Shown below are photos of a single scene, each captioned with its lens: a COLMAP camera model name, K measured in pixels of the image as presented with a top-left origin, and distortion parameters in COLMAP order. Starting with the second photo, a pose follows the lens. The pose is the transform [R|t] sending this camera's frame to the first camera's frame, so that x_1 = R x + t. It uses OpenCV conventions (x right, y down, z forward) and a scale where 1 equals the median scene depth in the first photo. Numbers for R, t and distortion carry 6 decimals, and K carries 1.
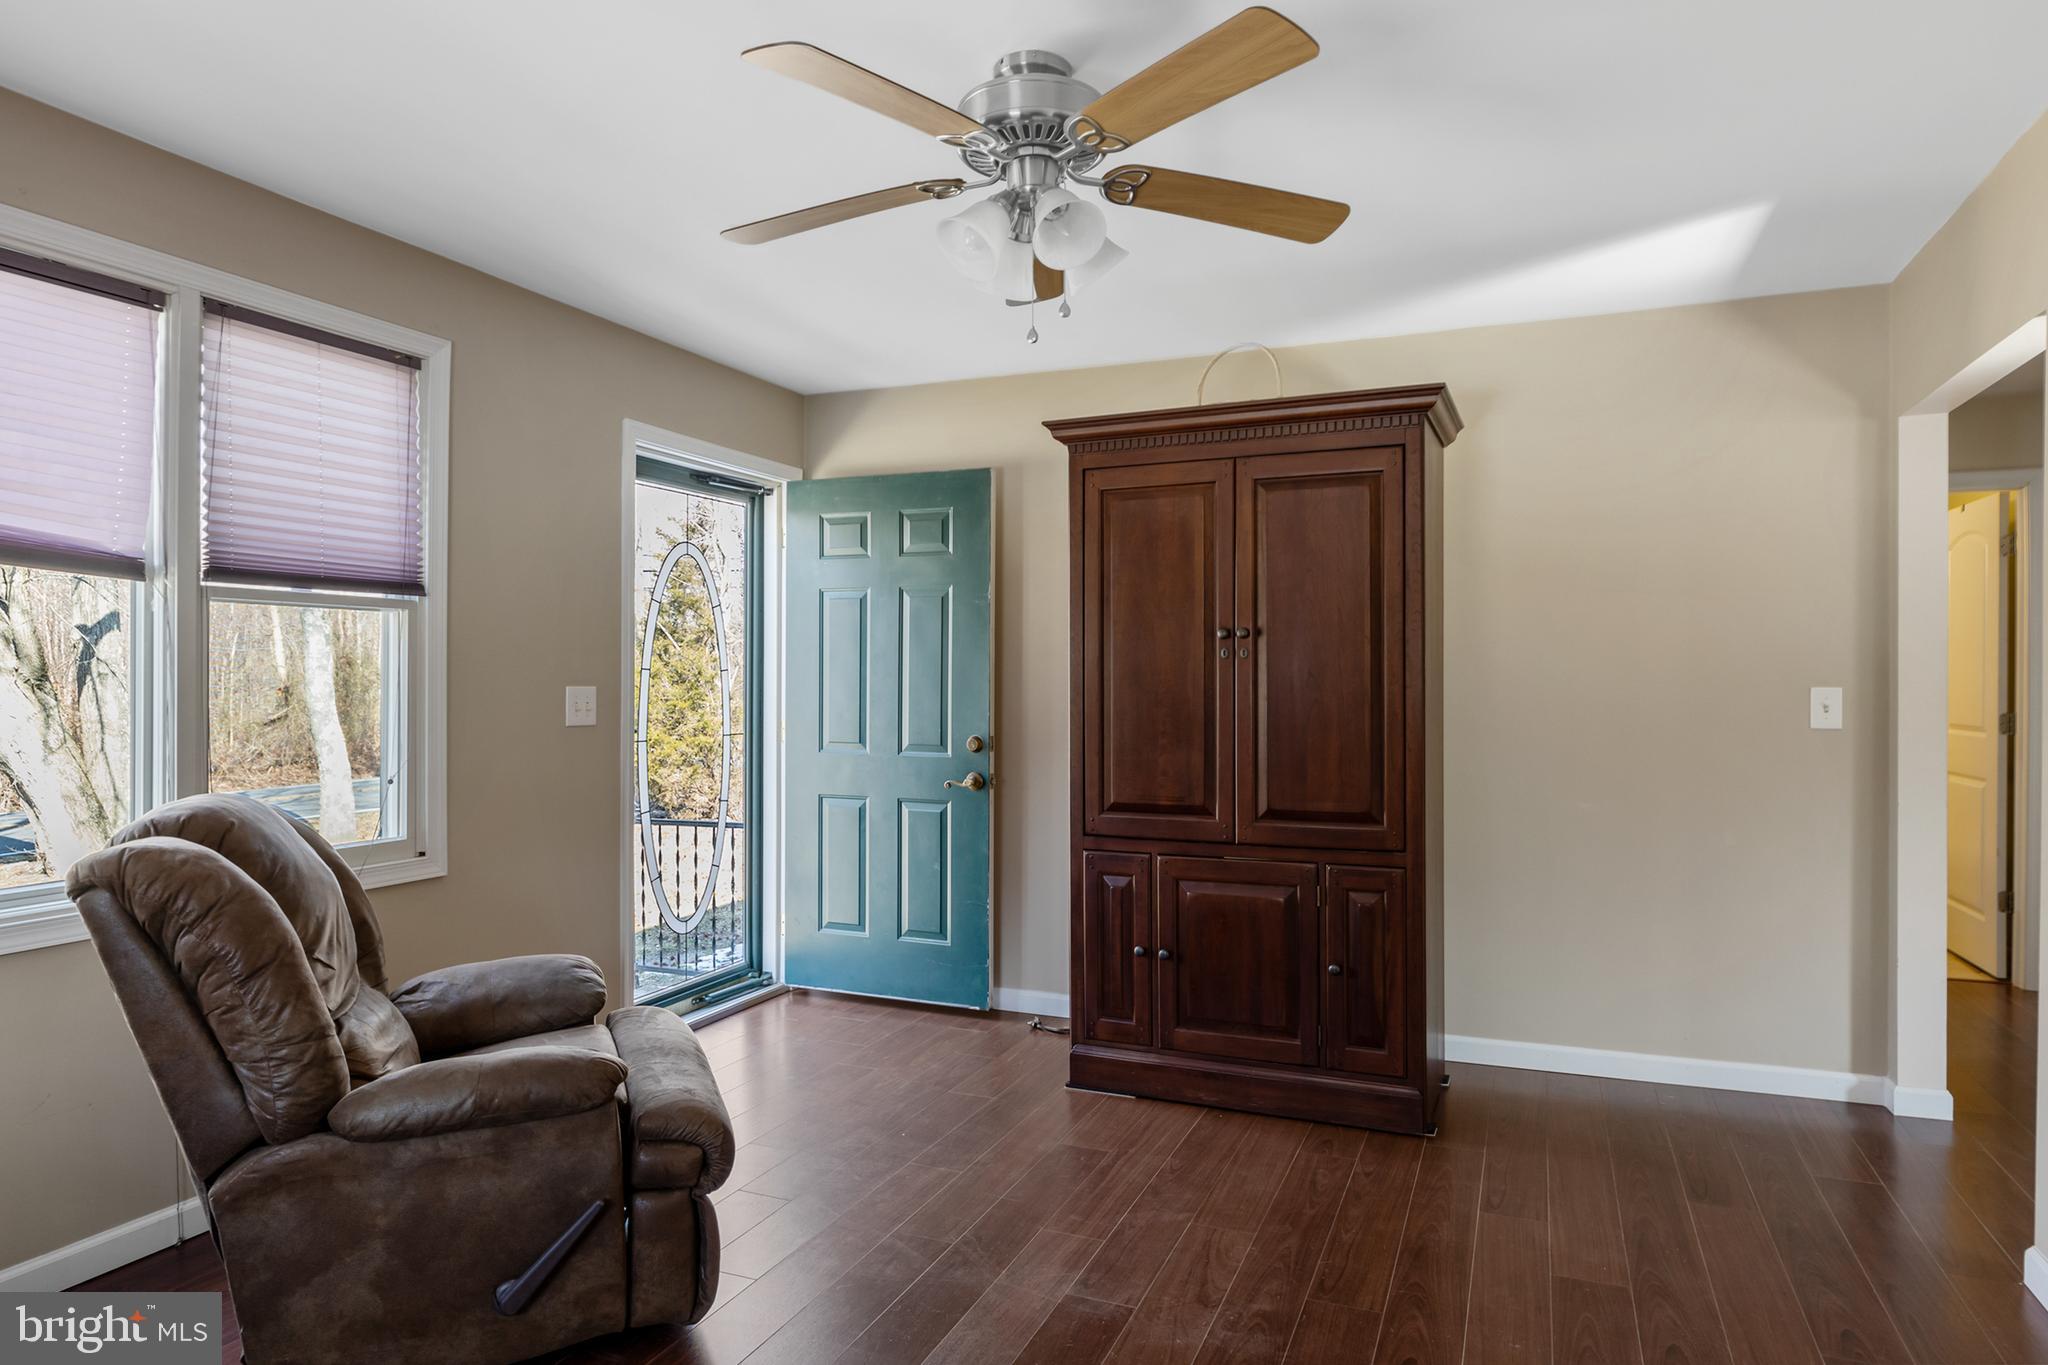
lens RADIAL K [[1204.6, 0, 1024.1], [0, 1204.6, 681.6], [0, 0, 1]] dist [-0.018708, 0.000178]
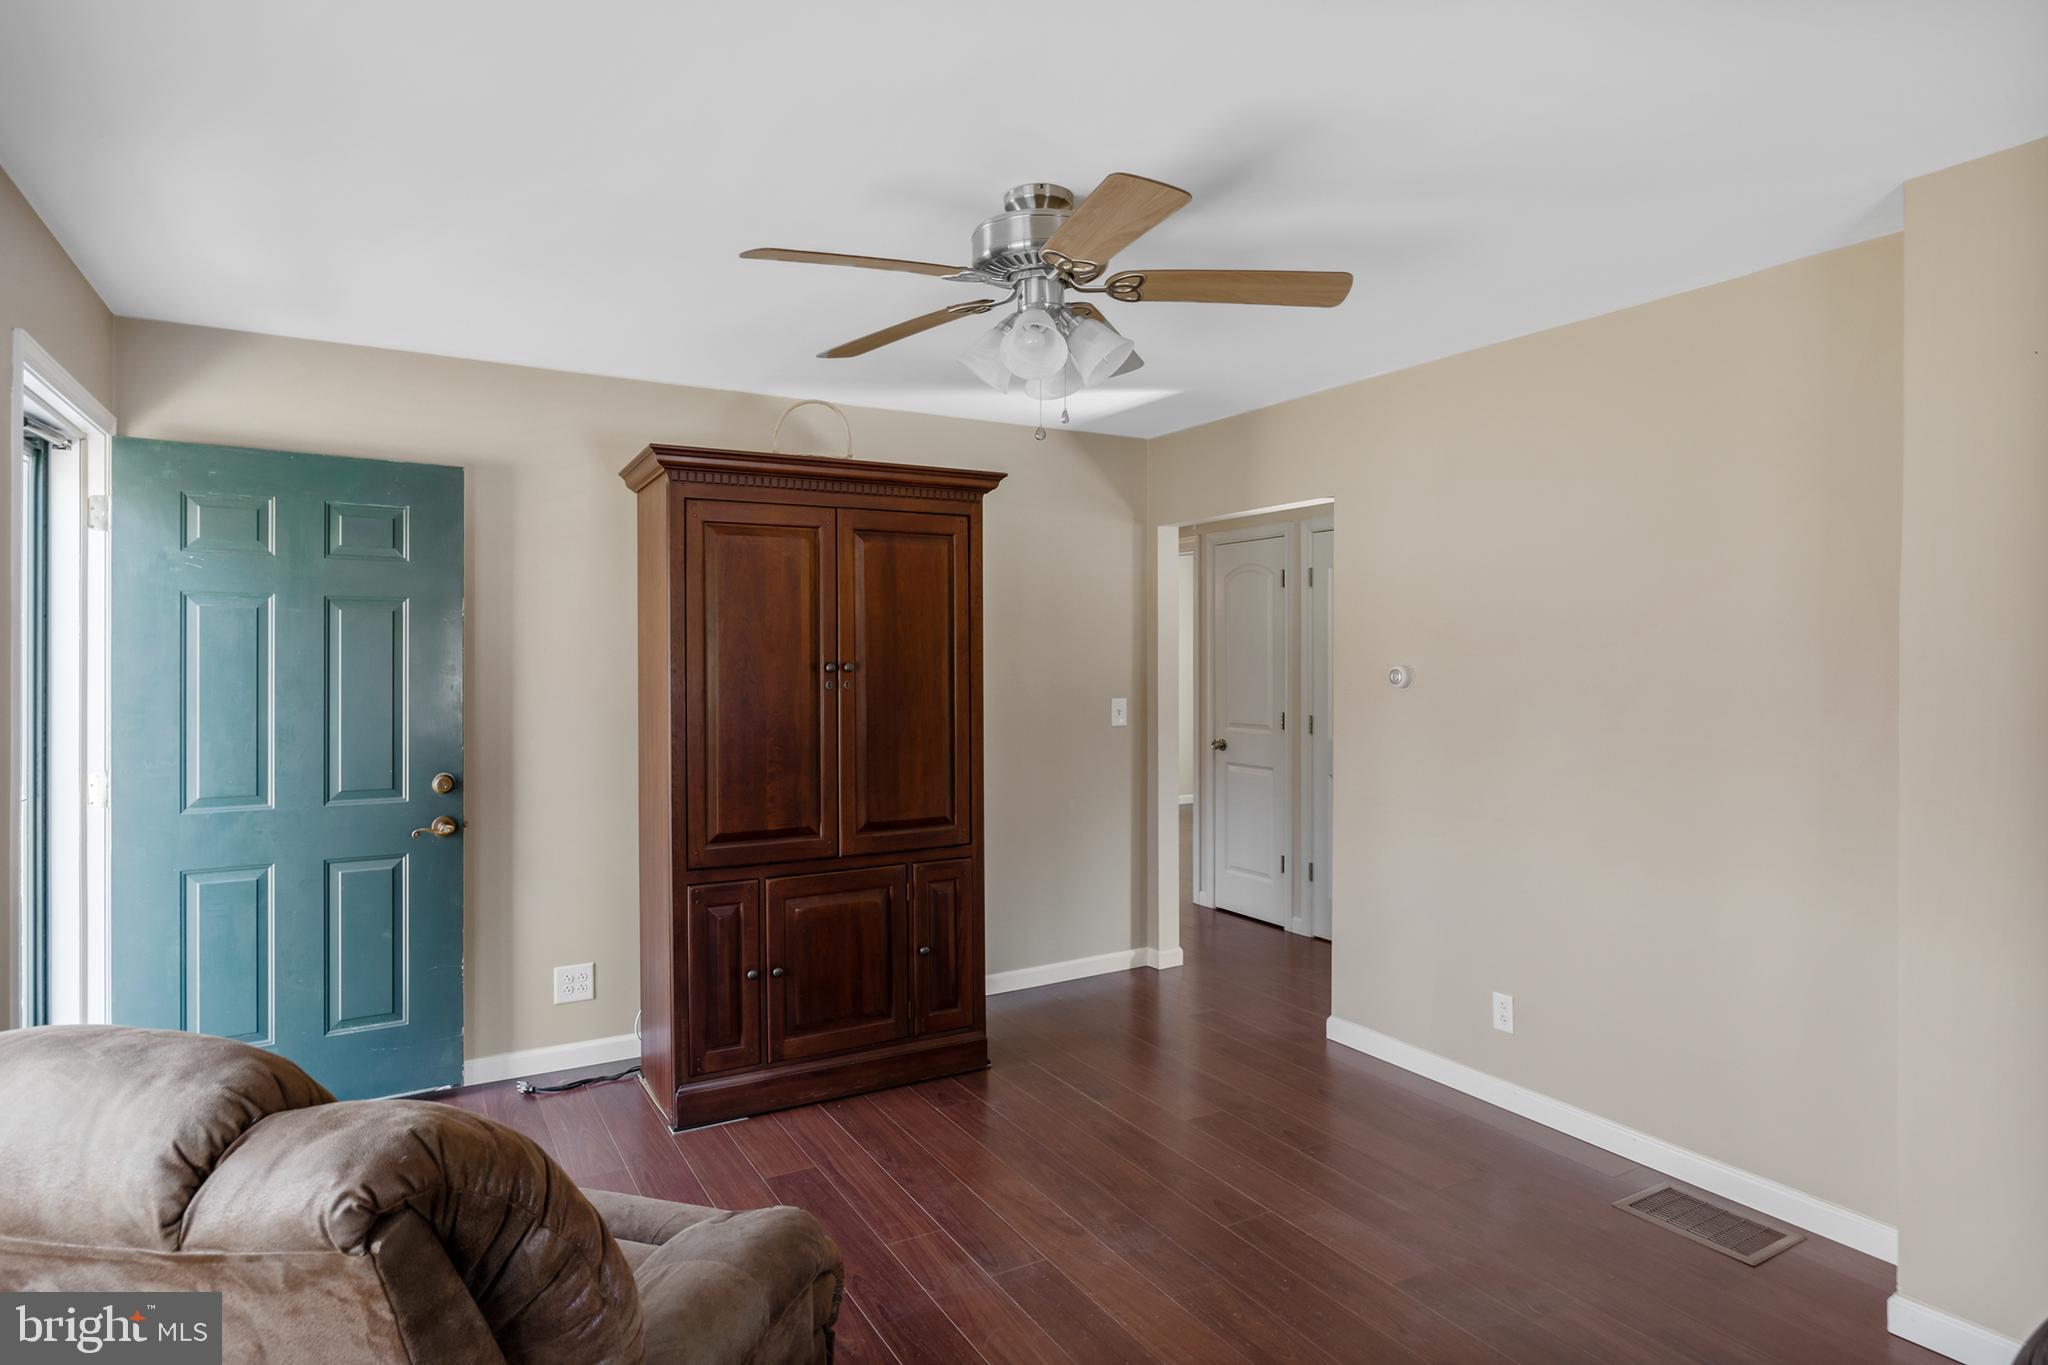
lens RADIAL K [[1126.3, 0, 1029.8], [0, 1126.3, 642.6], [0, 0, 1]] dist [-0.051440, 0.000002]
pose [[0.594272, 0.007932, 0.804225, -0.545575], [0.001500, 0.999939, -0.010970, -0.050586], [-0.804263, 0.007725, 0.594224, 0.243202]]
